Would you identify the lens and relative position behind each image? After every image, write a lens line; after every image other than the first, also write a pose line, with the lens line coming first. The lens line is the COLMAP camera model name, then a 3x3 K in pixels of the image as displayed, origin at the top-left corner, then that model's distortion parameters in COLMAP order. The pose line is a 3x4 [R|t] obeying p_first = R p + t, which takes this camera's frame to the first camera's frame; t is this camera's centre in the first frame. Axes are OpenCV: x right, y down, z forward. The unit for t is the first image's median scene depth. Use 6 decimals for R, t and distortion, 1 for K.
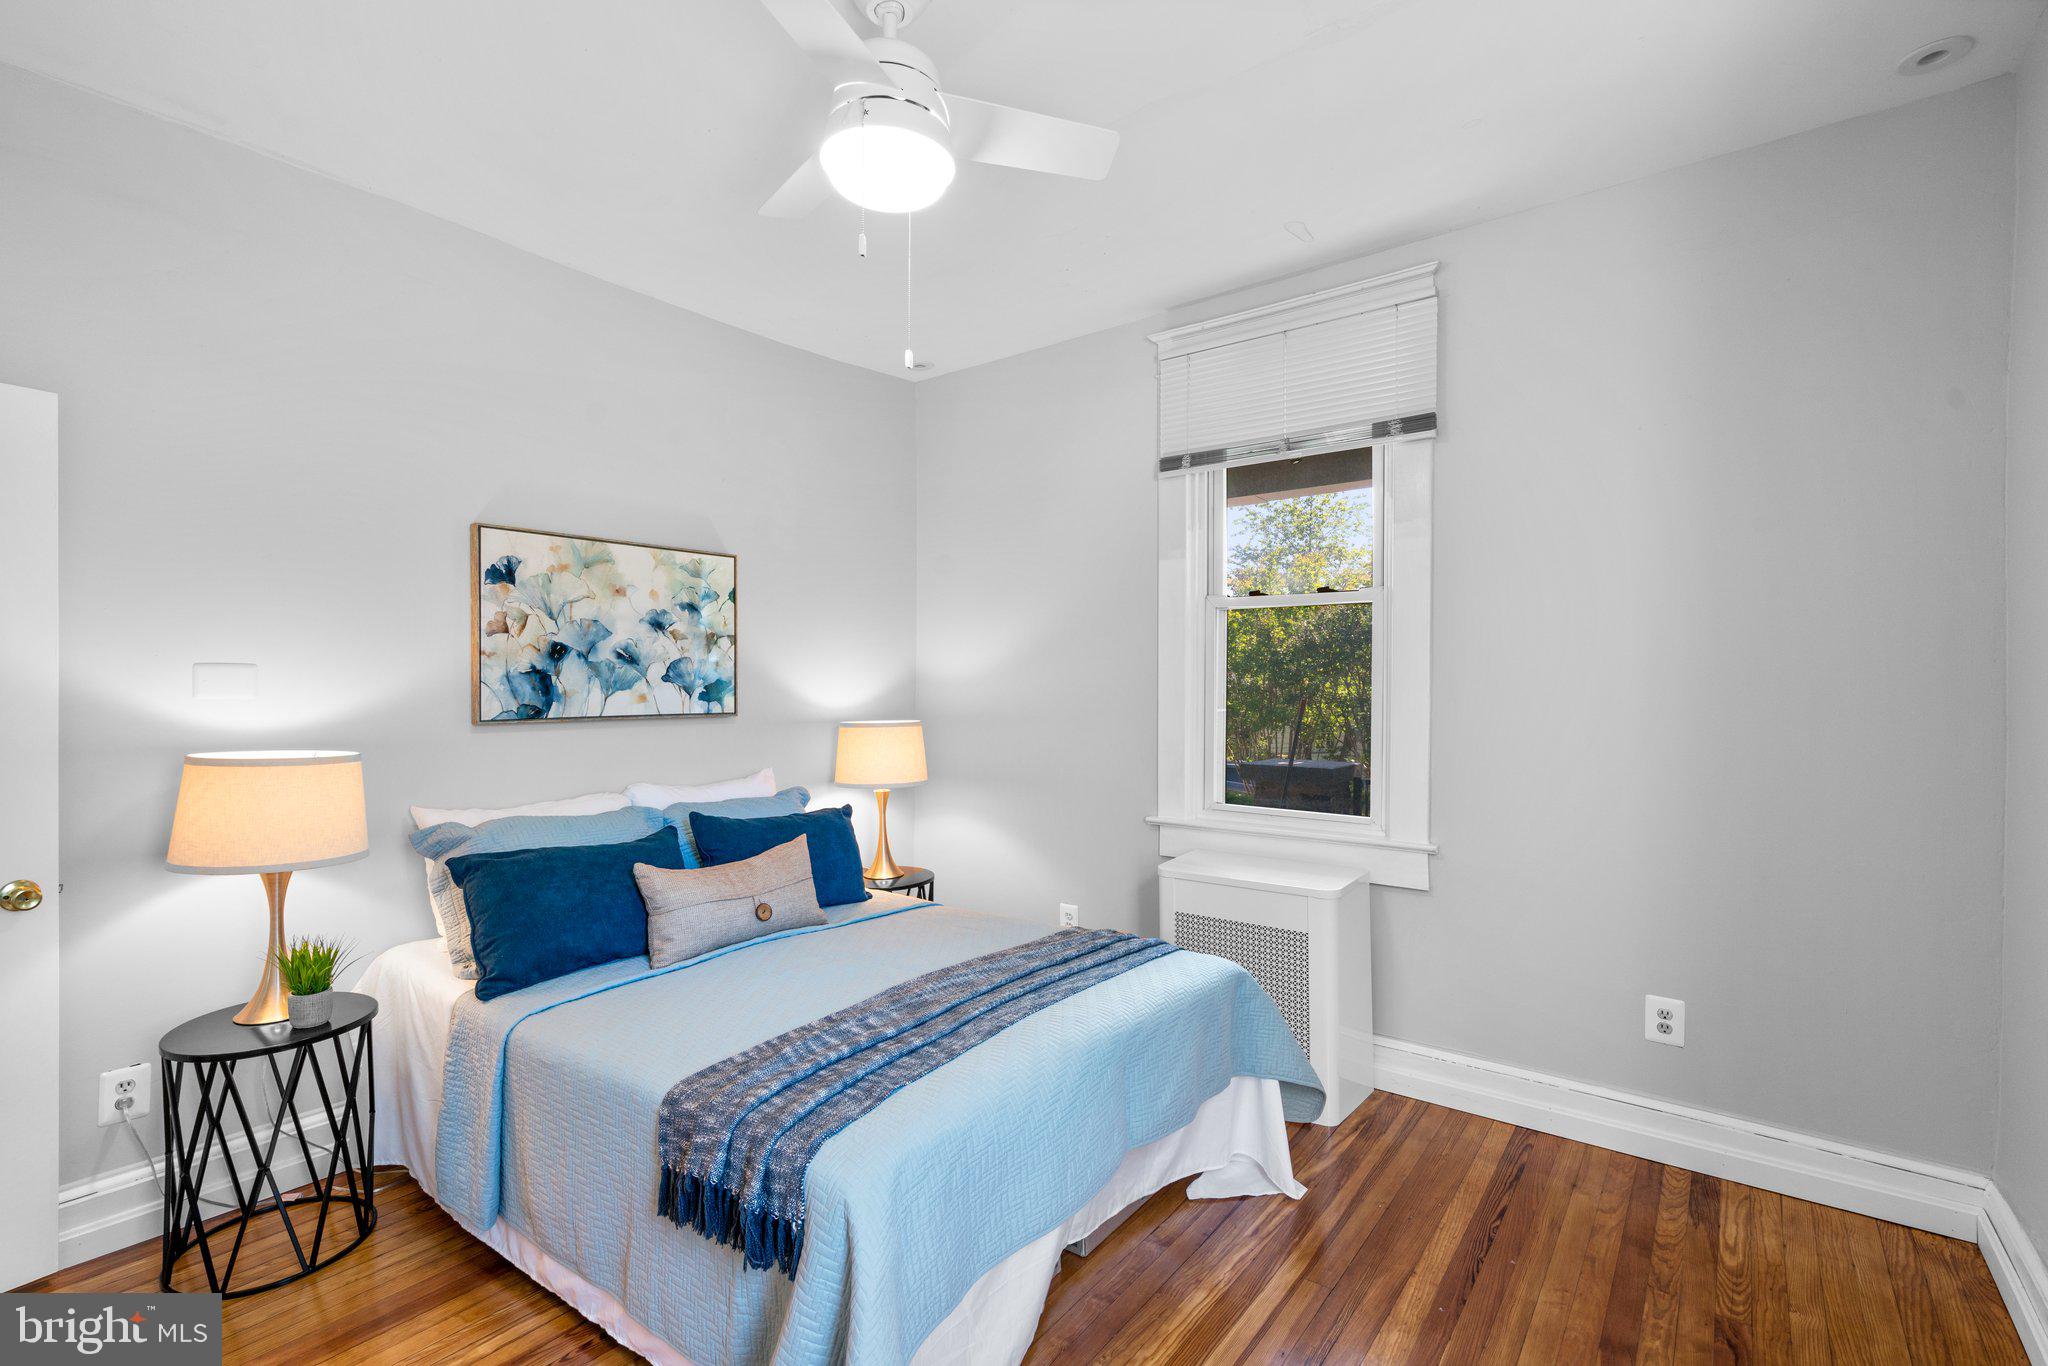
lens RADIAL K [[927.4, 0, 1019.8], [0, 927.4, 671.4], [0, 0, 1]] dist [-0.002522, 0.000291]
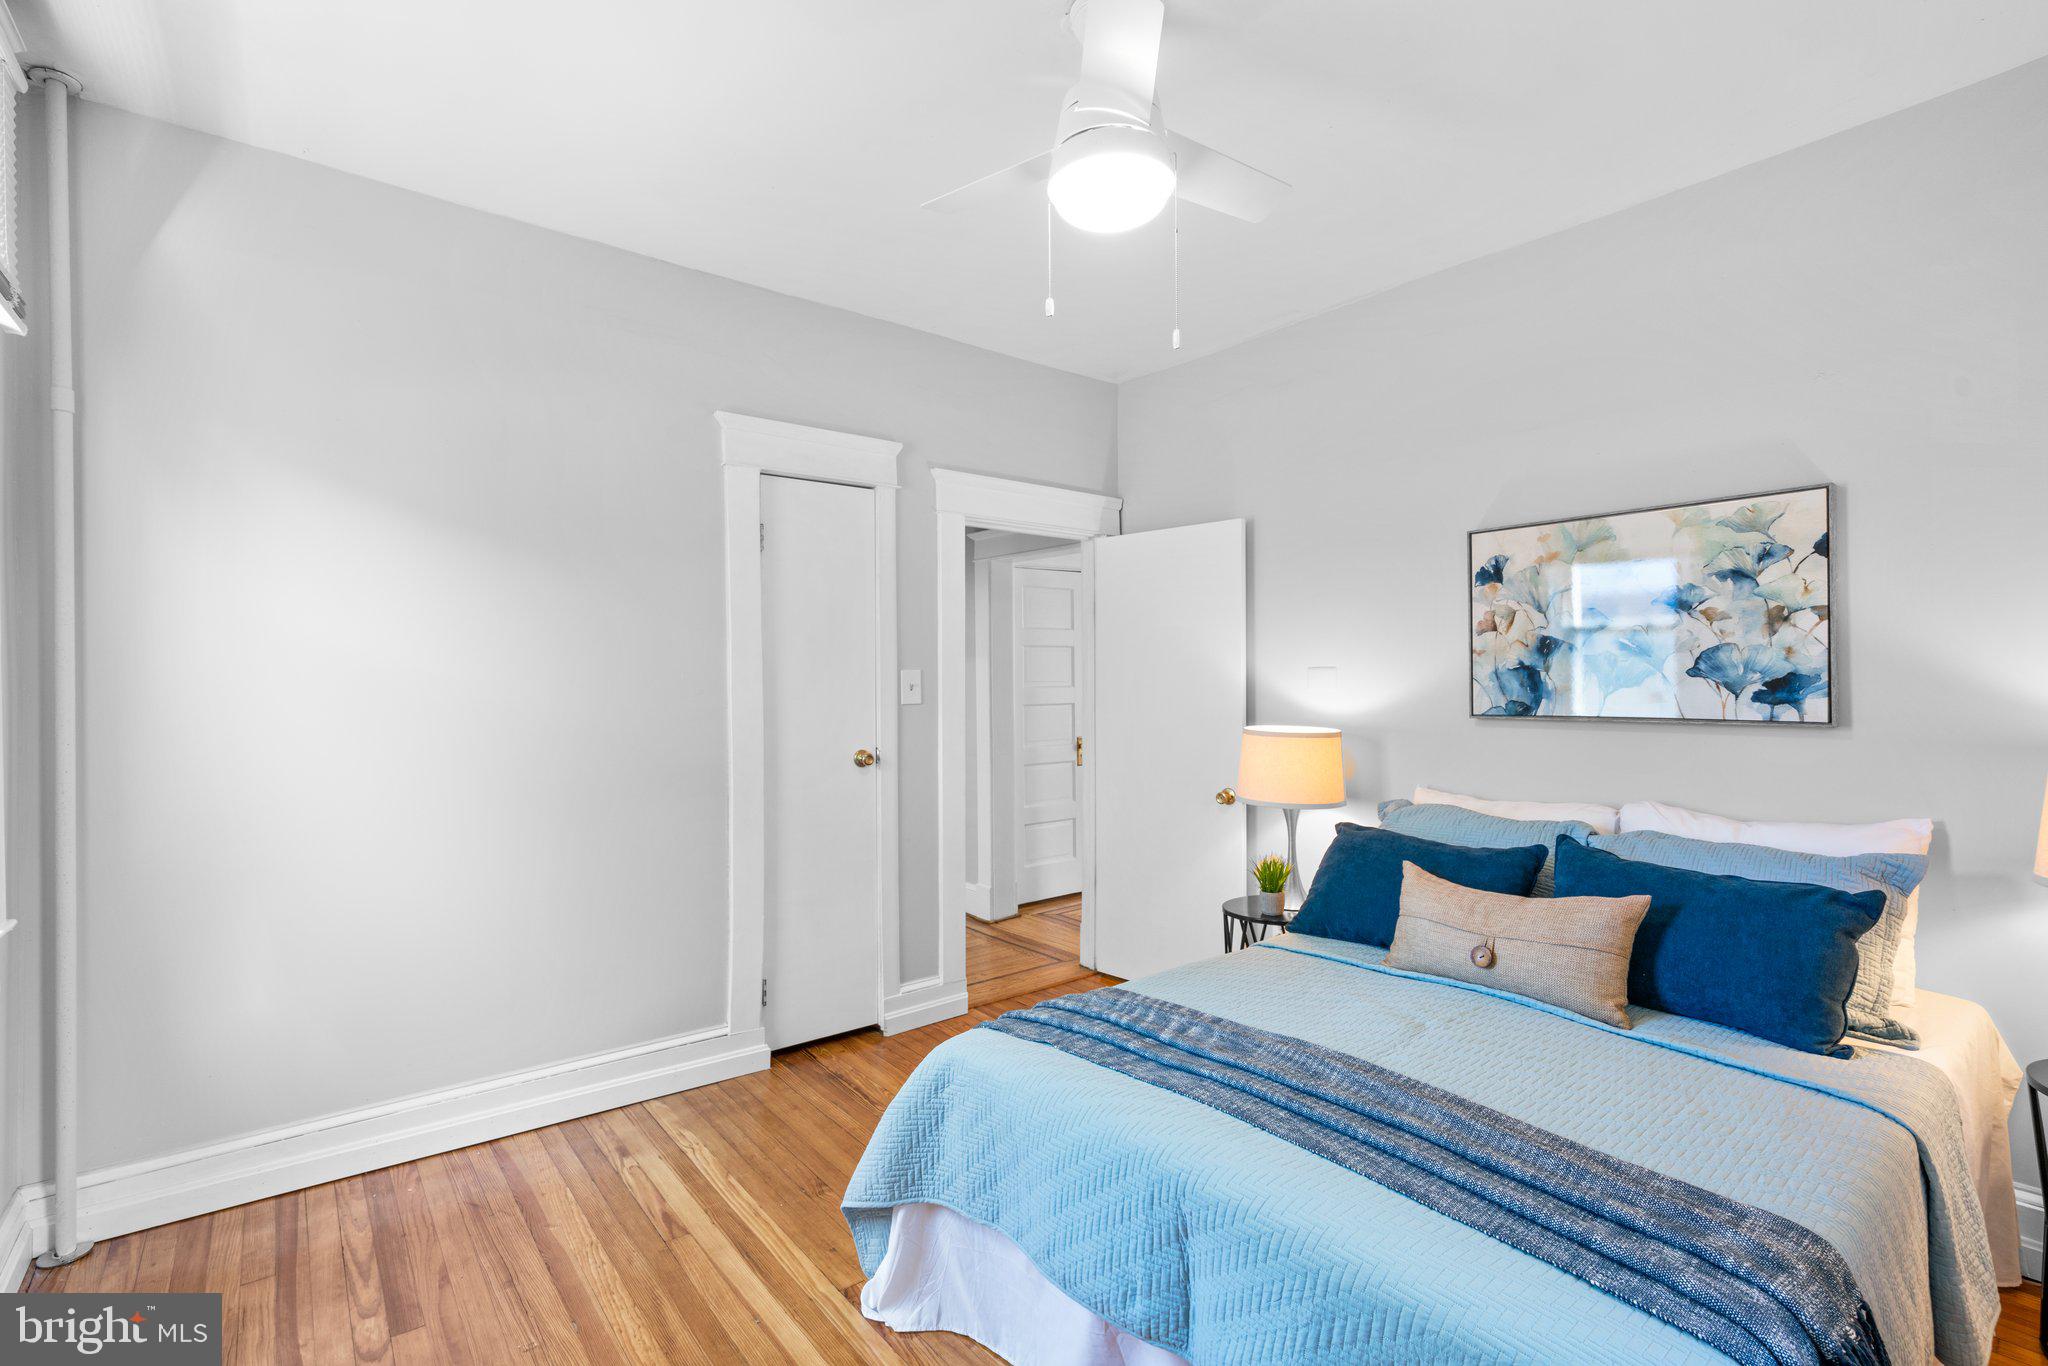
lens RADIAL K [[927.4, 0, 1019.8], [0, 927.4, 671.4], [0, 0, 1]] dist [-0.002522, 0.000291]
pose [[-0.237418, -0.008081, -0.971374, 0.549634], [0.019040, 0.999735, -0.012970, 0.006599], [0.971221, -0.021574, -0.237201, 0.700649]]
